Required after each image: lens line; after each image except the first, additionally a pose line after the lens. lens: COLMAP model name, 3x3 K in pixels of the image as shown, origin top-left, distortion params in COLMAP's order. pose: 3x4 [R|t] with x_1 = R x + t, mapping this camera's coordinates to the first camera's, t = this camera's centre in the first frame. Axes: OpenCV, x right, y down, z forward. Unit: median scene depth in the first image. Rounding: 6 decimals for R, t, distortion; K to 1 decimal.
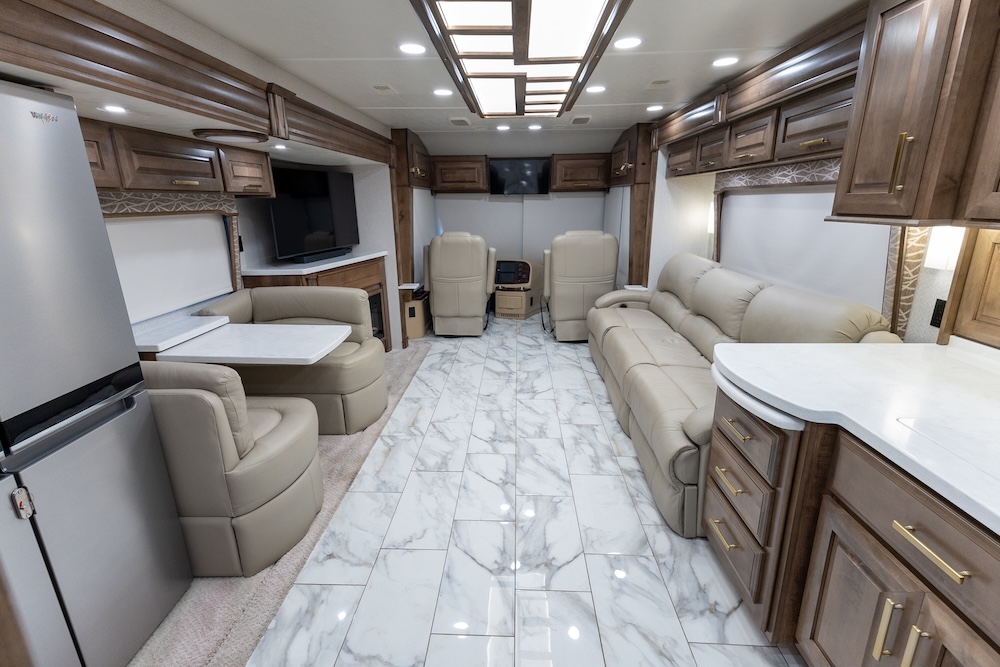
lens RADIAL K [[463.6, 0, 500.0], [0, 463.6, 333.5], [0, 0, 1]] dist [0.028872, -0.000104]
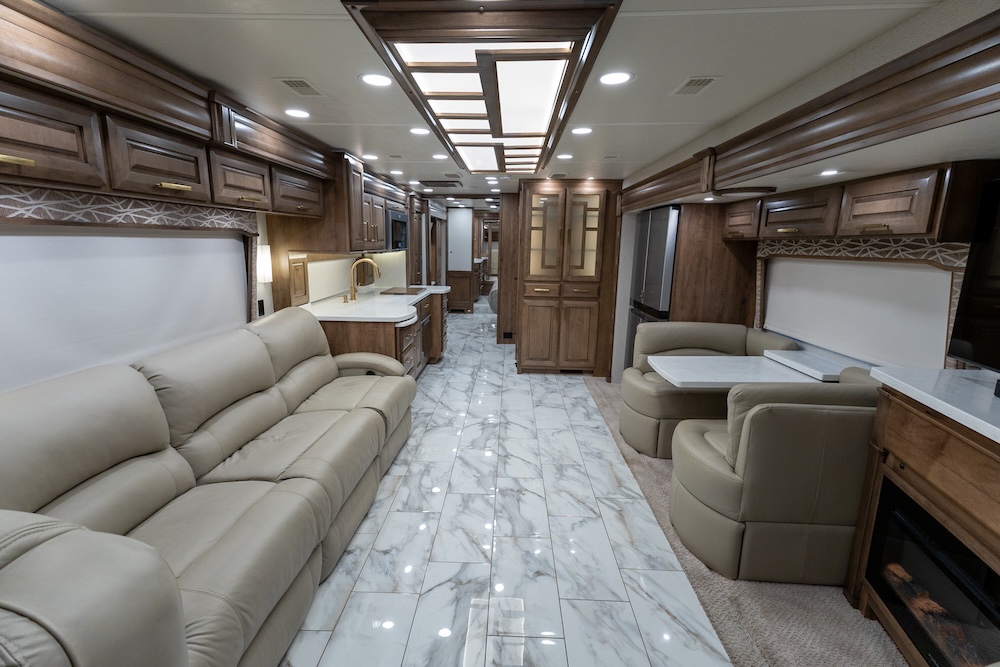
lens RADIAL K [[455.9, 0, 494.8], [0, 455.9, 333.7], [0, 0, 1]] dist [0.028258, -0.009355]
pose [[-0.999998, -0.001028, -0.001552, 0.040637], [-0.001627, 0.887490, 0.460824, -0.521871], [0.000903, 0.460826, -0.887490, 1.794803]]
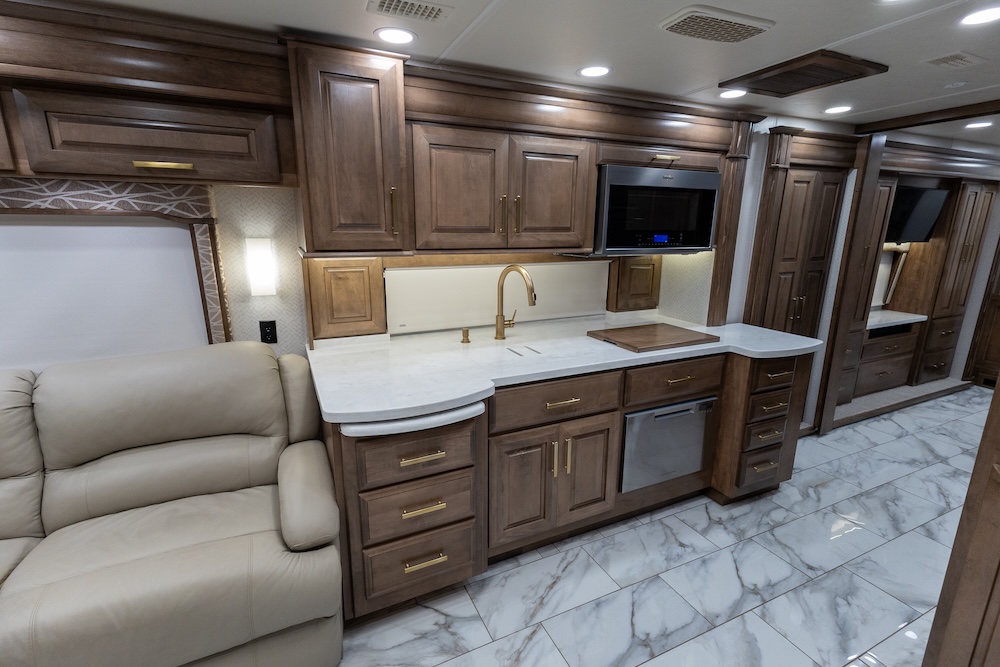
lens RADIAL K [[455.9, 0, 494.8], [0, 455.9, 333.7], [0, 0, 1]] dist [0.028258, -0.009355]
pose [[-0.460640, -0.192924, 0.866367, -0.221279], [0.243470, 0.911187, 0.332356, -0.194942], [-0.853542, 0.364031, -0.372758, 0.662064]]
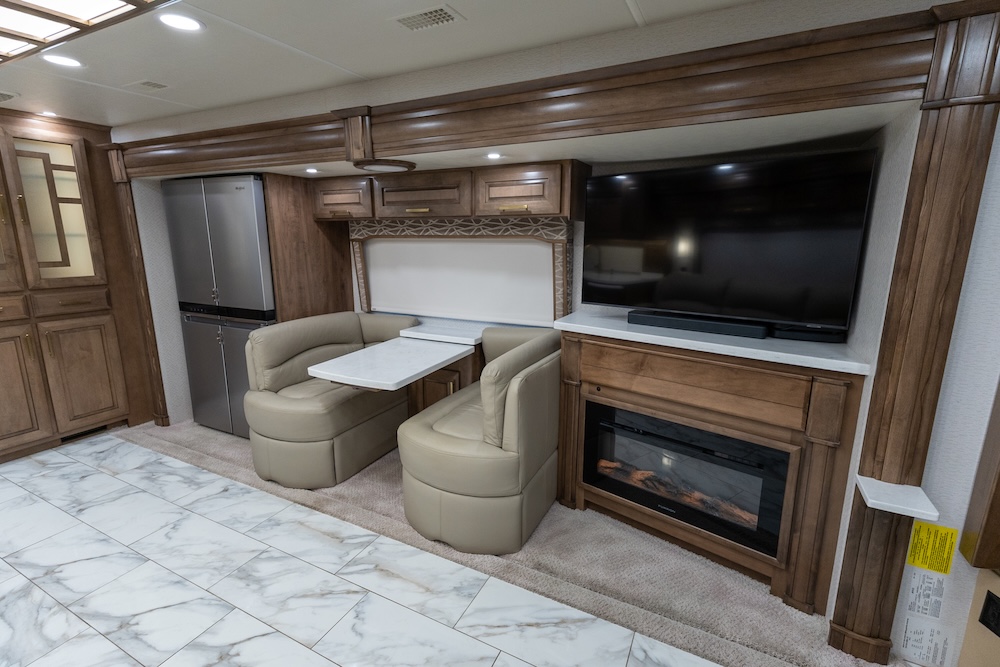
lens RADIAL K [[455.9, 0, 494.8], [0, 455.9, 333.7], [0, 0, 1]] dist [0.028258, -0.009355]
pose [[-0.424675, 0.202551, -0.882397, 0.269049], [-0.247607, 0.911506, 0.328400, -0.392228], [0.870828, 0.357951, -0.336941, 1.408724]]
